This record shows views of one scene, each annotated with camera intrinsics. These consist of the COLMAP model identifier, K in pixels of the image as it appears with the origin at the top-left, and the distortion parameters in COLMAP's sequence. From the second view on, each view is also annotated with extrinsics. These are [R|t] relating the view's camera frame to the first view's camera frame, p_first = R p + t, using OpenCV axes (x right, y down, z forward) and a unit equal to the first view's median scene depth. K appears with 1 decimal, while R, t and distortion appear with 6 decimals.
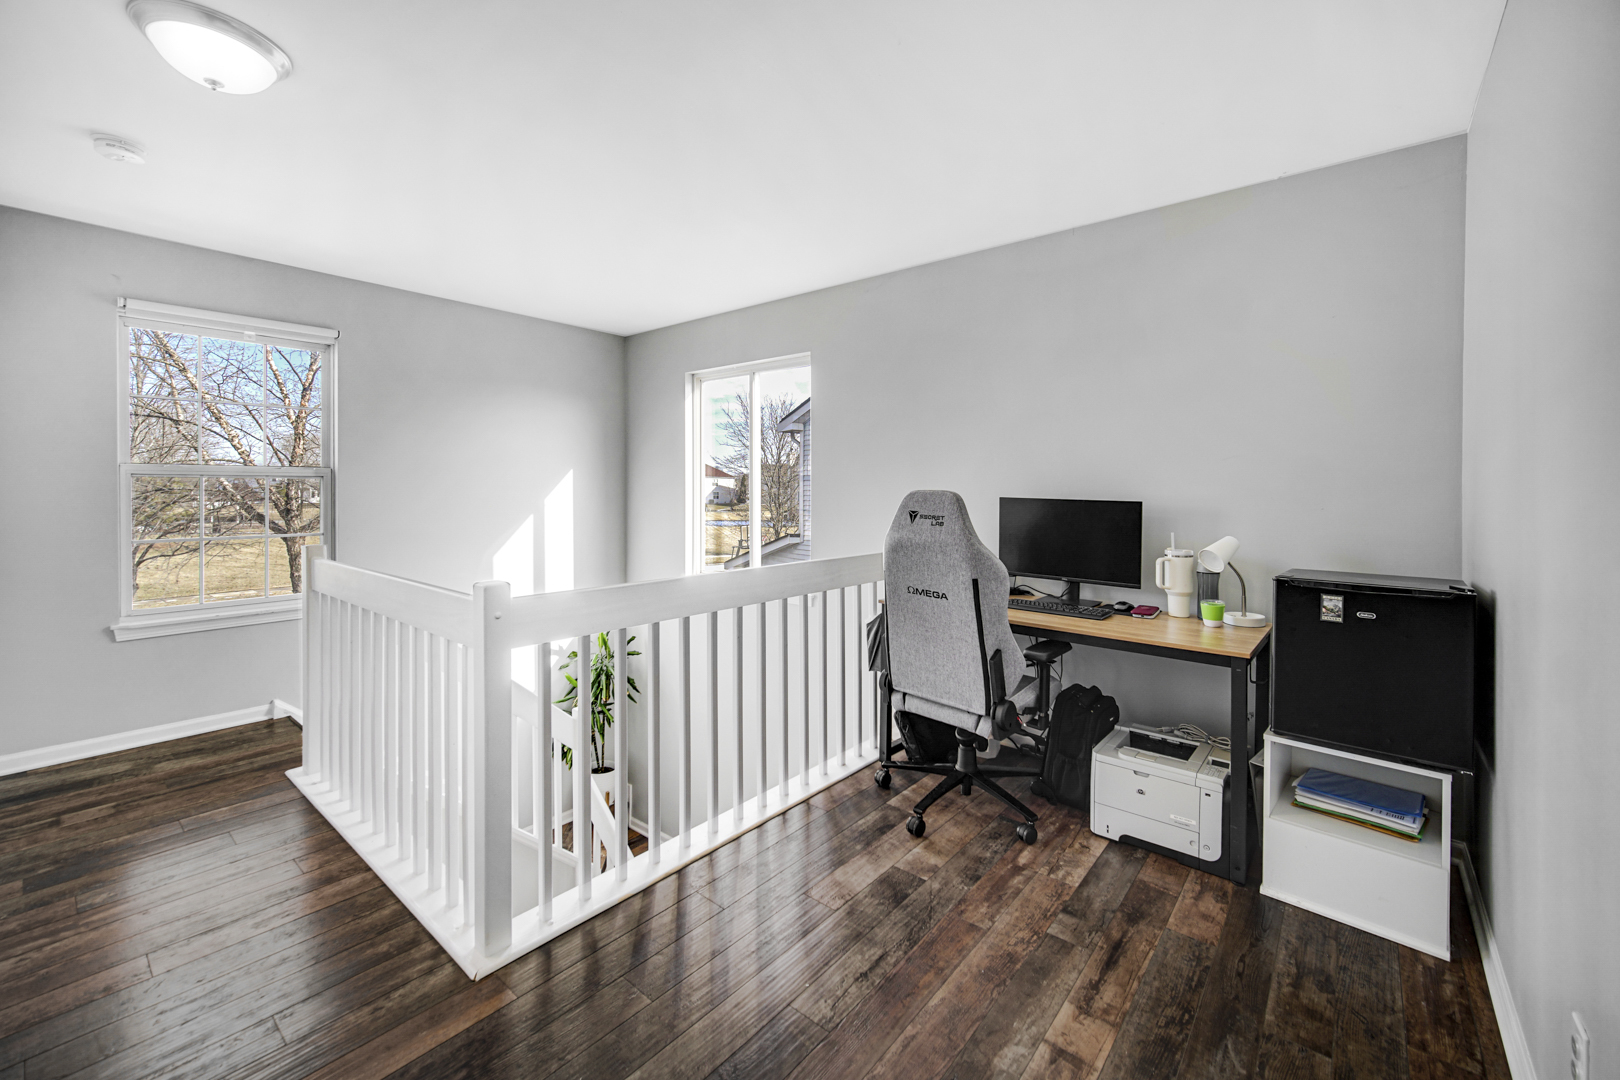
lens RADIAL K [[661.0, 0, 813.1], [0, 661.0, 511.2], [0, 0, 1]] dist [0.000610, -0.000337]
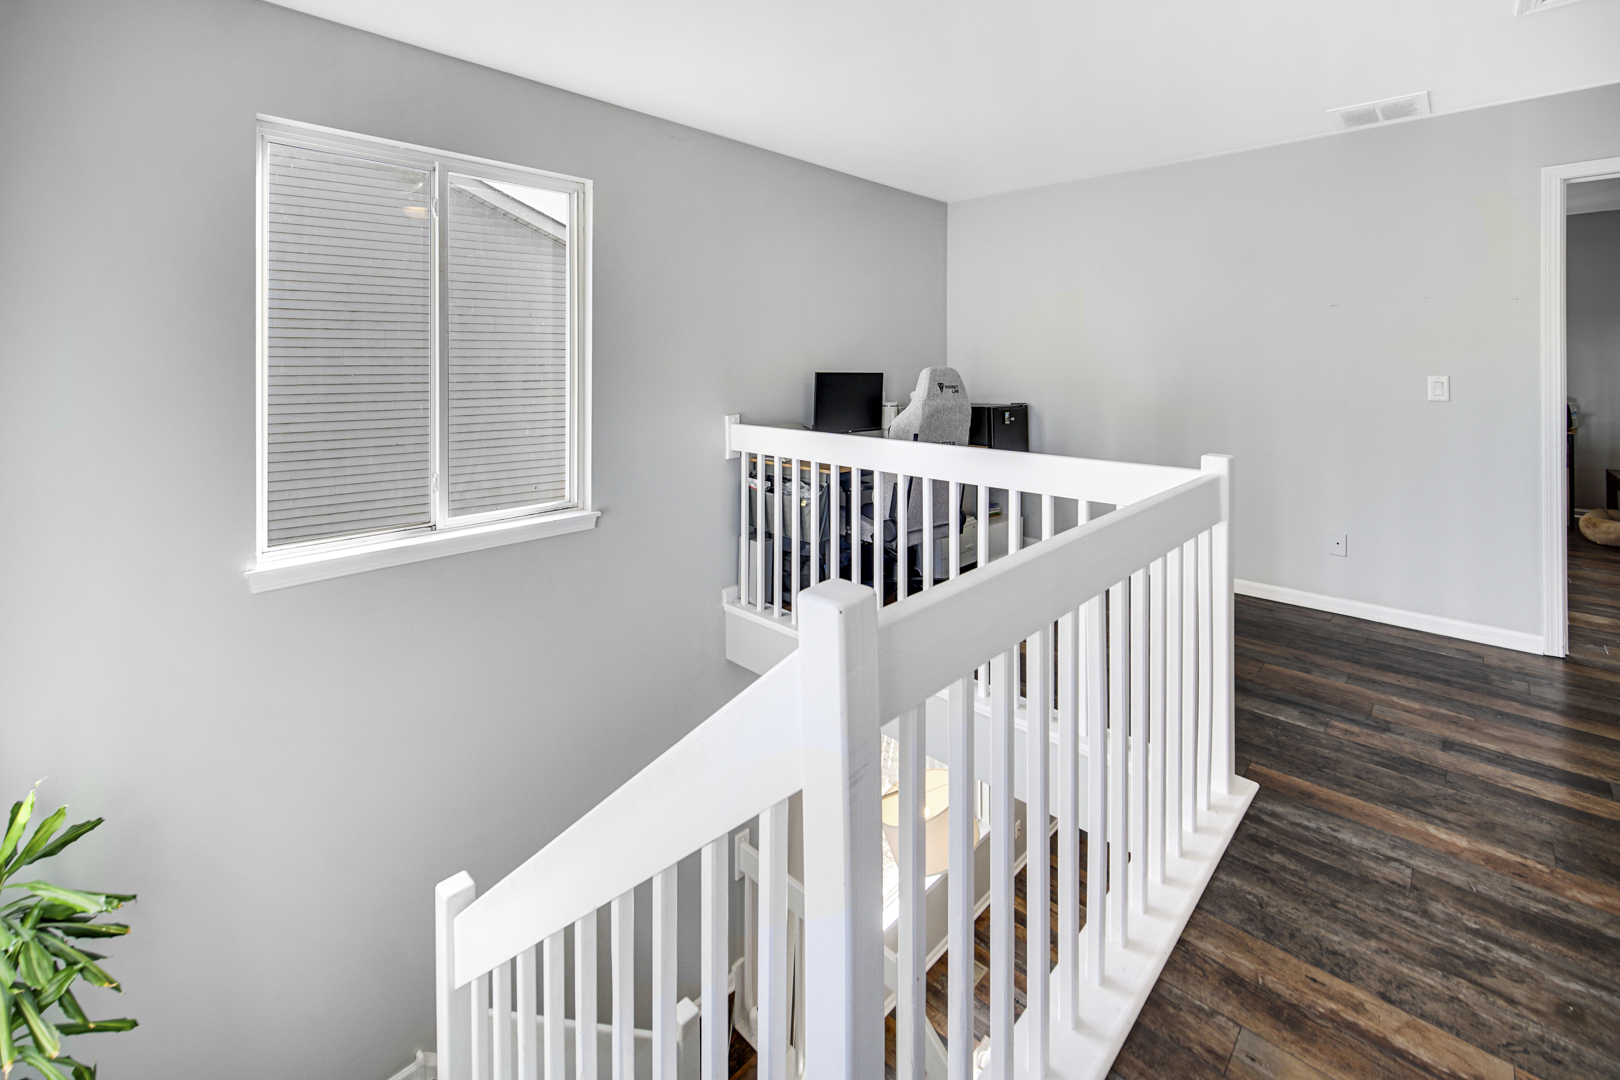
lens RADIAL K [[661.0, 0, 813.1], [0, 661.0, 511.2], [0, 0, 1]] dist [0.000610, -0.000337]
pose [[0.089702, -0.223559, 0.970554, -1.388159], [0.062624, 0.973820, 0.218523, -0.064083], [-0.993998, 0.041178, 0.101354, 1.414869]]
